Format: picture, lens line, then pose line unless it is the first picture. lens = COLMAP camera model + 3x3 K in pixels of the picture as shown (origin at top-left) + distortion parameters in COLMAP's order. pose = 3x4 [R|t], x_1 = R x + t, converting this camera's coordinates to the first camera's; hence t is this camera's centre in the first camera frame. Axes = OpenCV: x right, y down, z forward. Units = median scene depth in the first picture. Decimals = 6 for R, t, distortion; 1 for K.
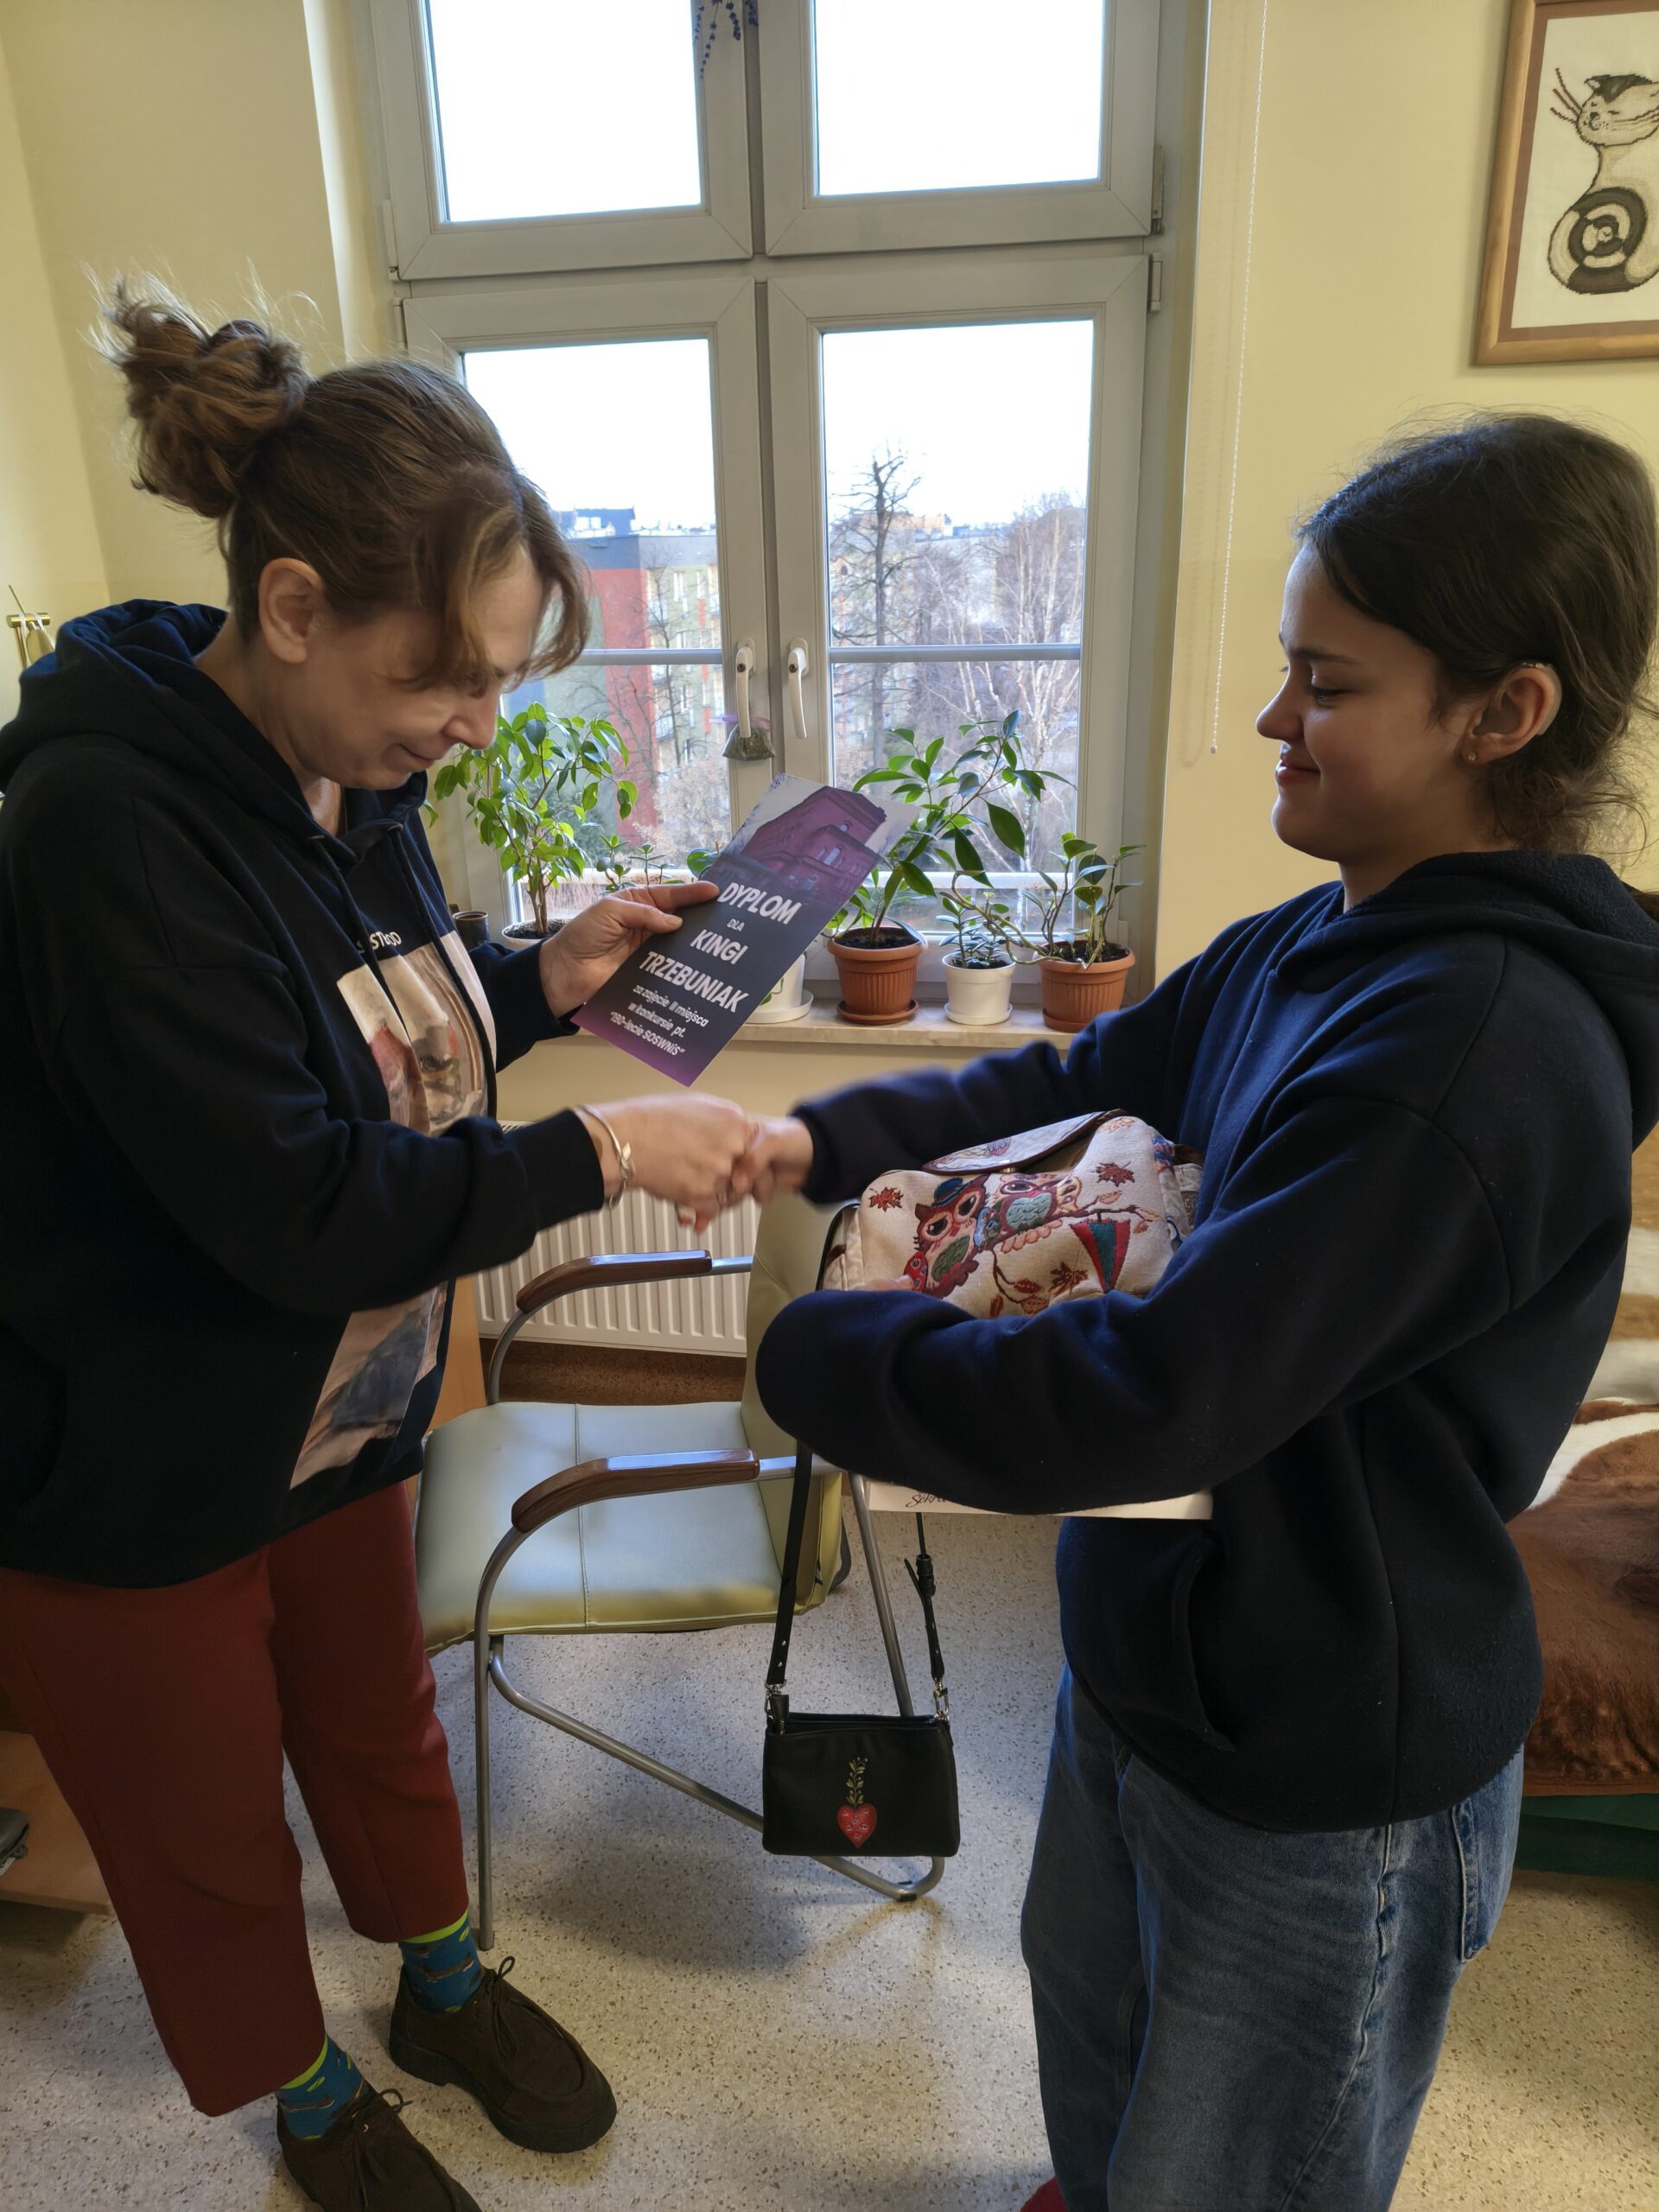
lens RADIAL K [[1513.8, 0, 812.7], [0, 1513.8, 1118.9], [0, 0, 1]] dist [0.026898, -0.027022]
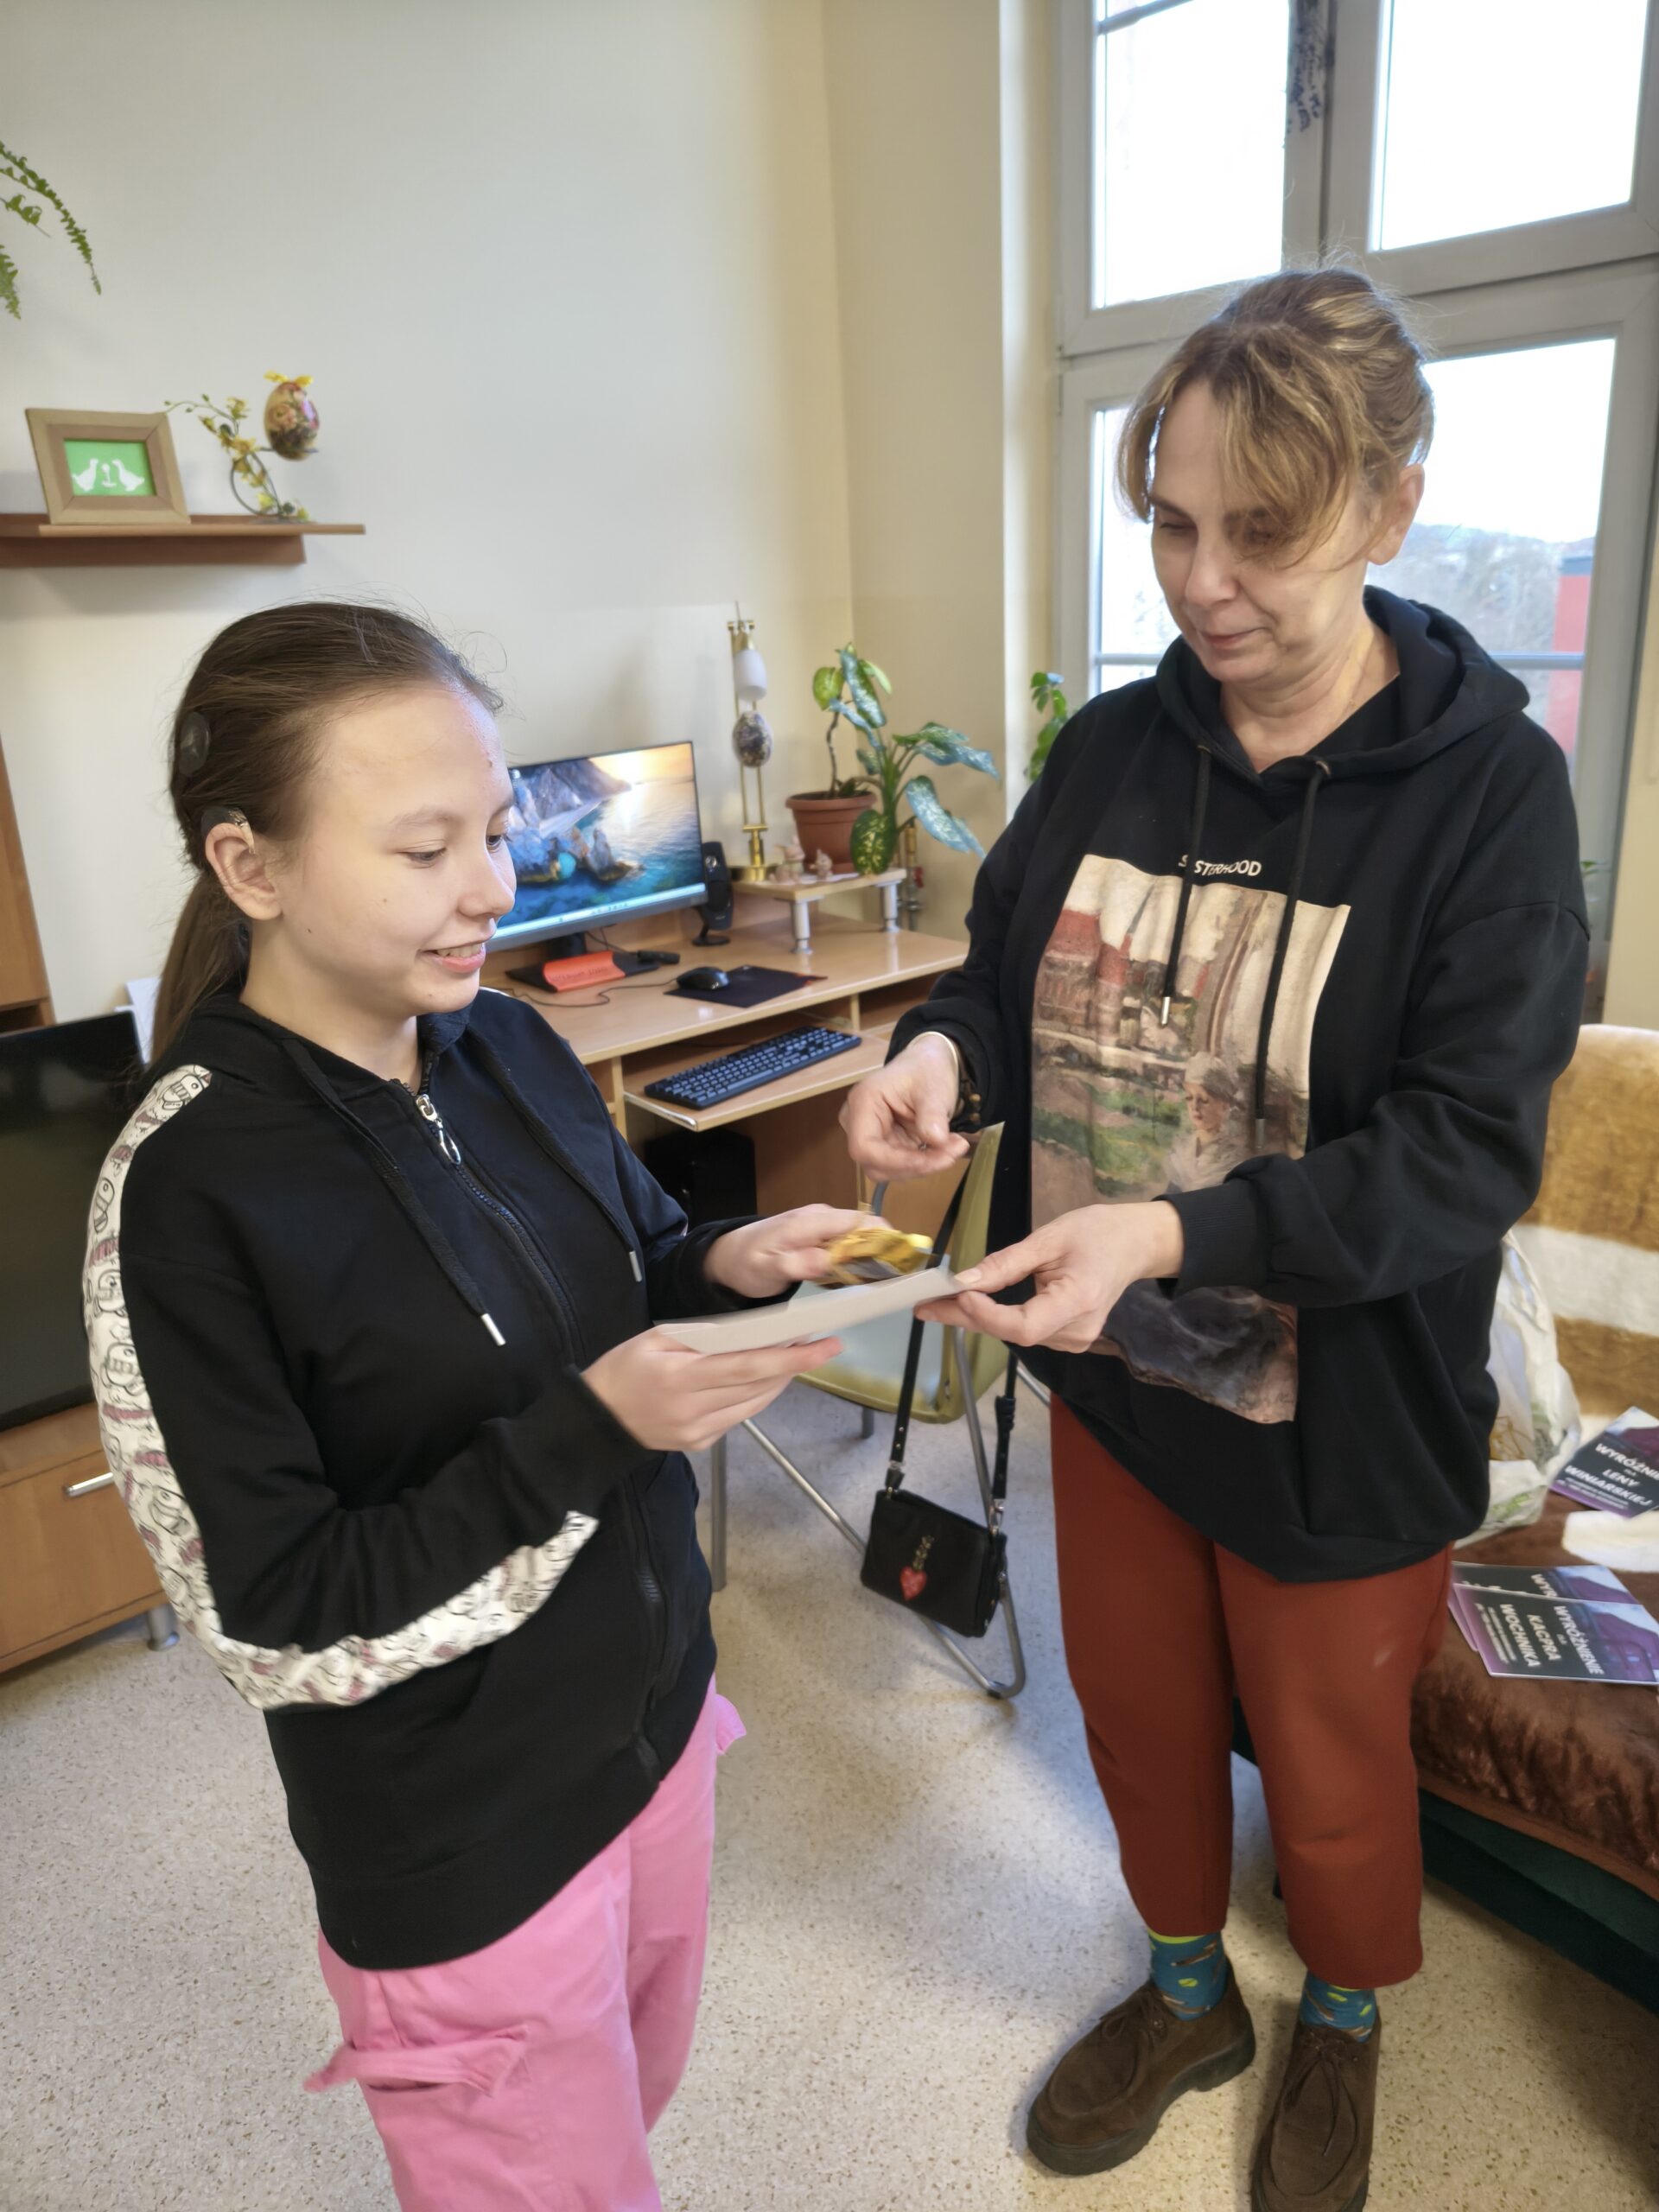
lens RADIAL K [[1513.8, 0, 869.2], [0, 1513.8, 1071.6], [0, 0, 1]] dist [0.026898, -0.027022]
pose [[0.783217, 0.182539, -0.594349, 0.542256], [-0.201705, 0.978827, 0.034820, 0.013054], [0.588121, 0.092611, 0.803453, -0.047880]]
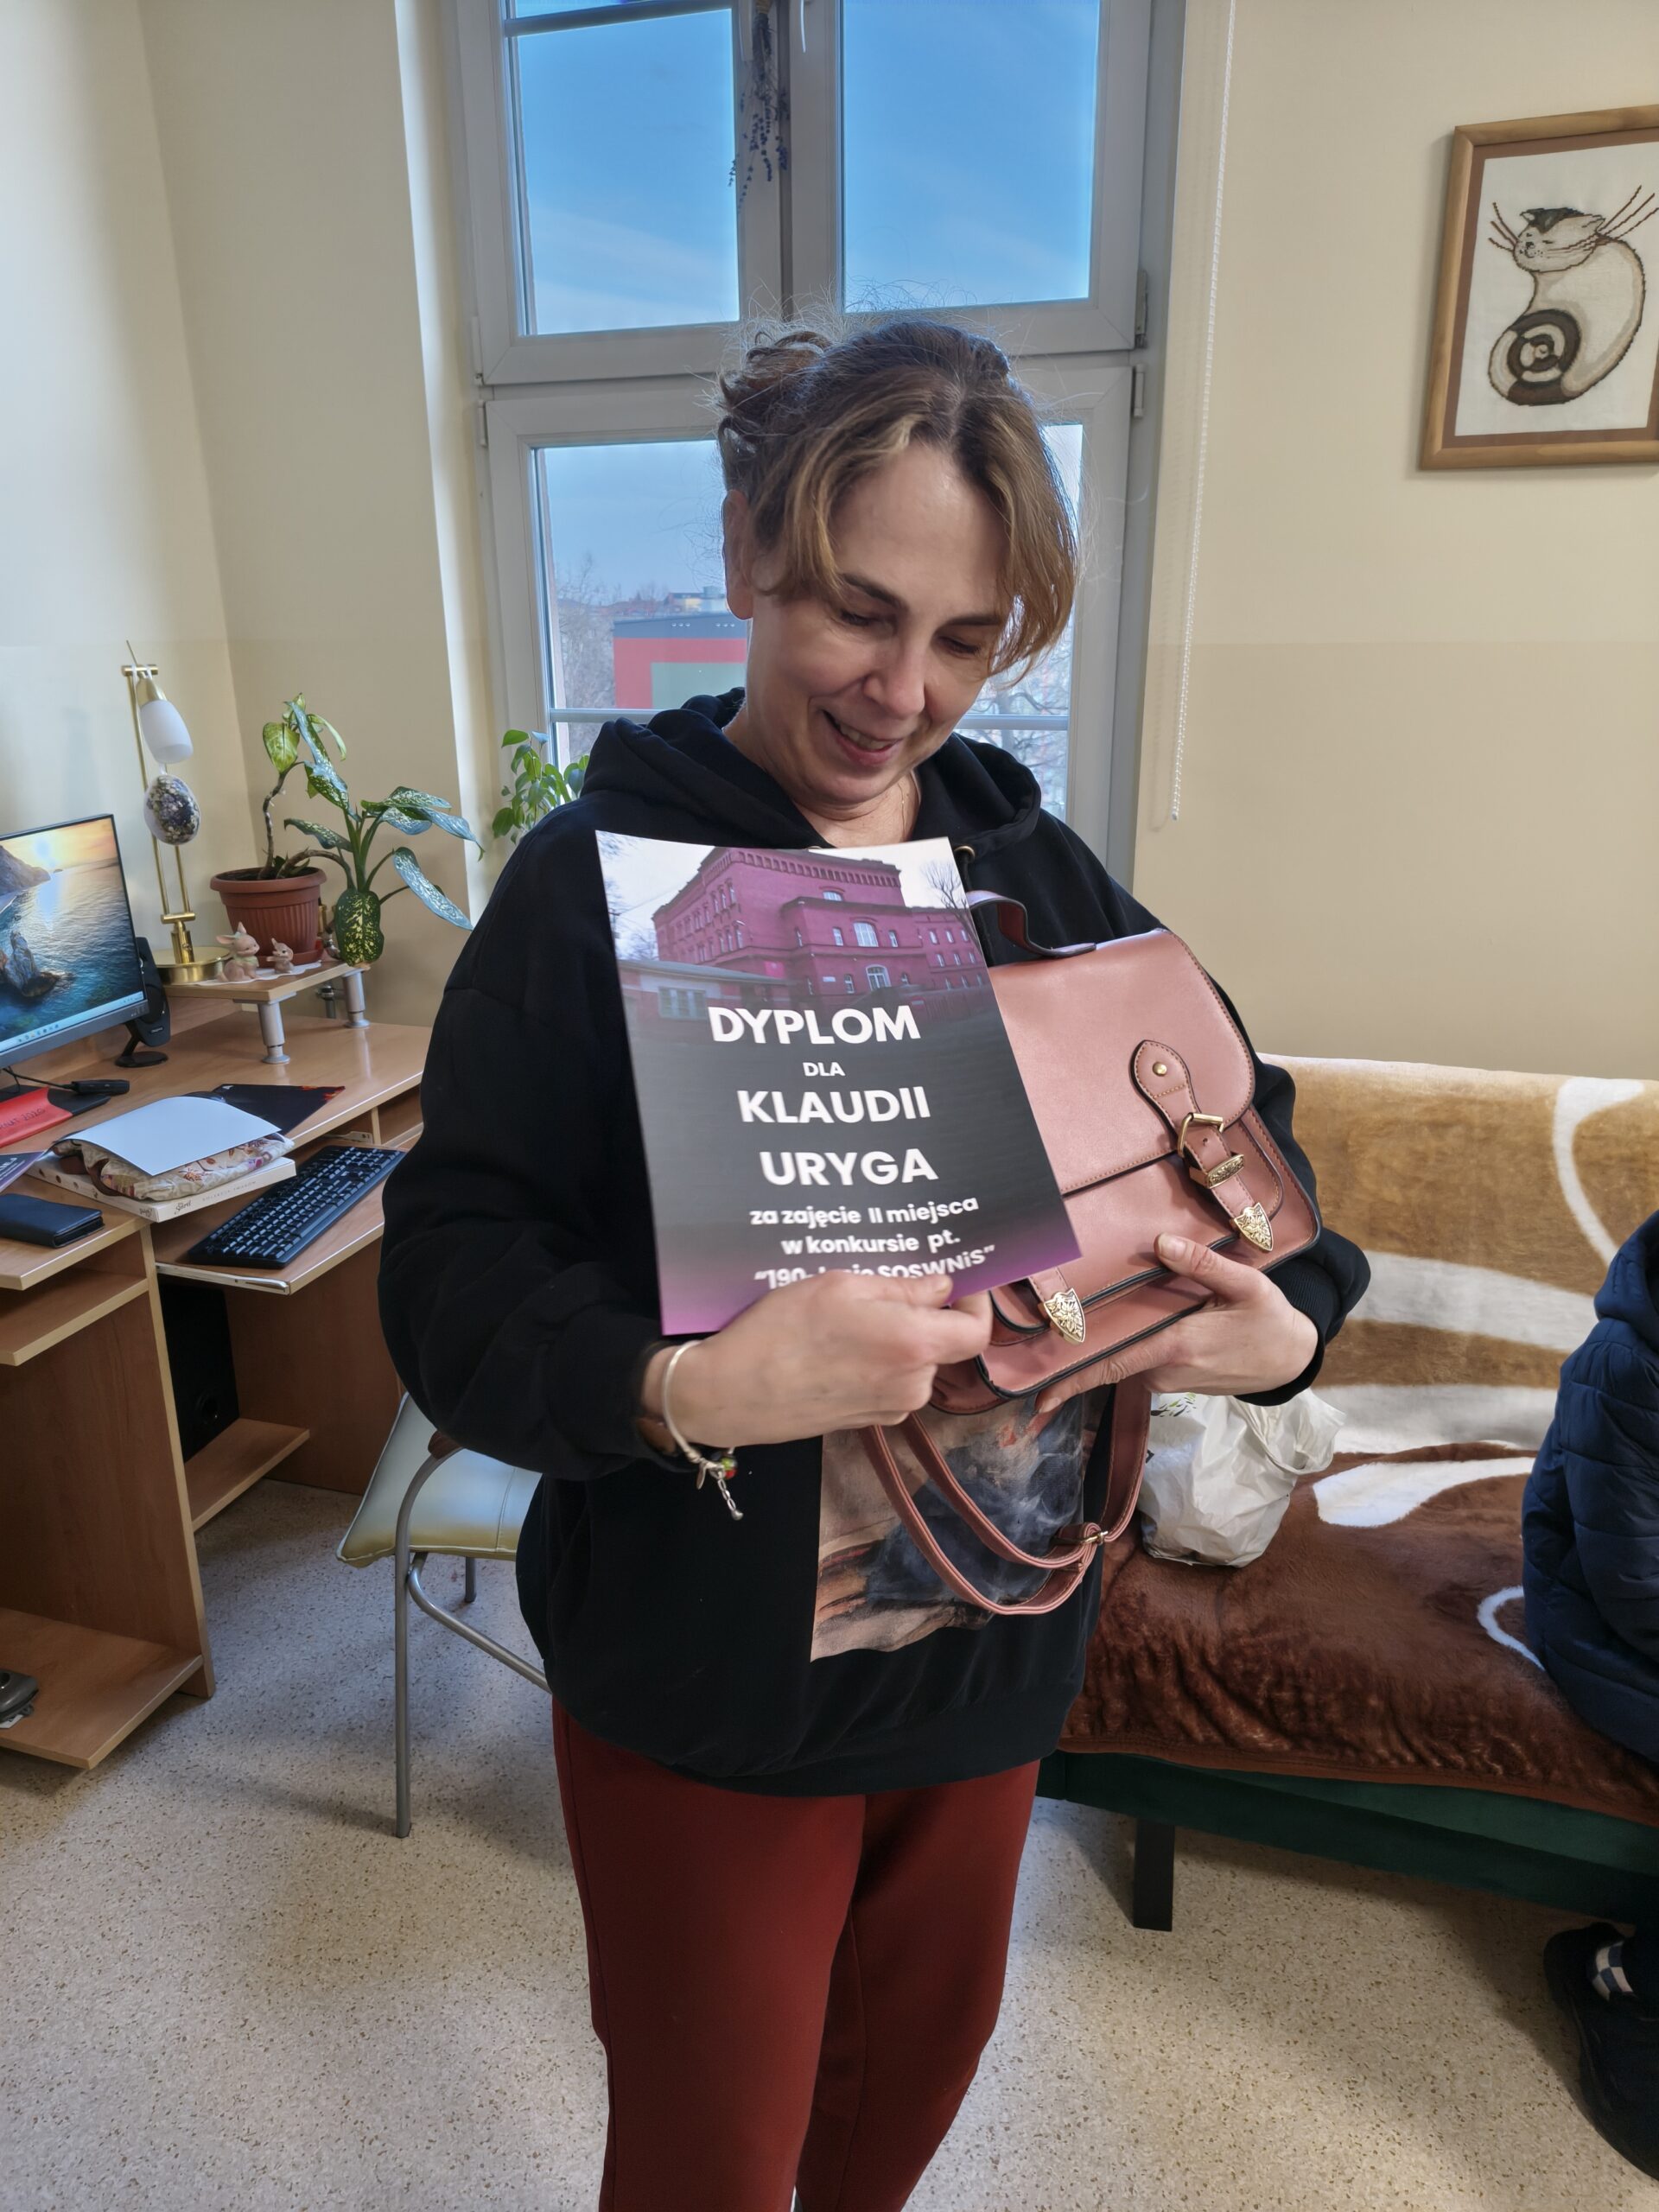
lens RADIAL K [[1513.8, 0, 821.1], [0, 1513.8, 1120.1], [0, 0, 1]] dist [0.026898, -0.027022]
pose [[0.991993, 0.057764, -0.112312, 0.168683], [-0.061980, 0.997484, -0.034416, 0.028011], [0.110041, 0.041101, 0.993077, -0.100852]]
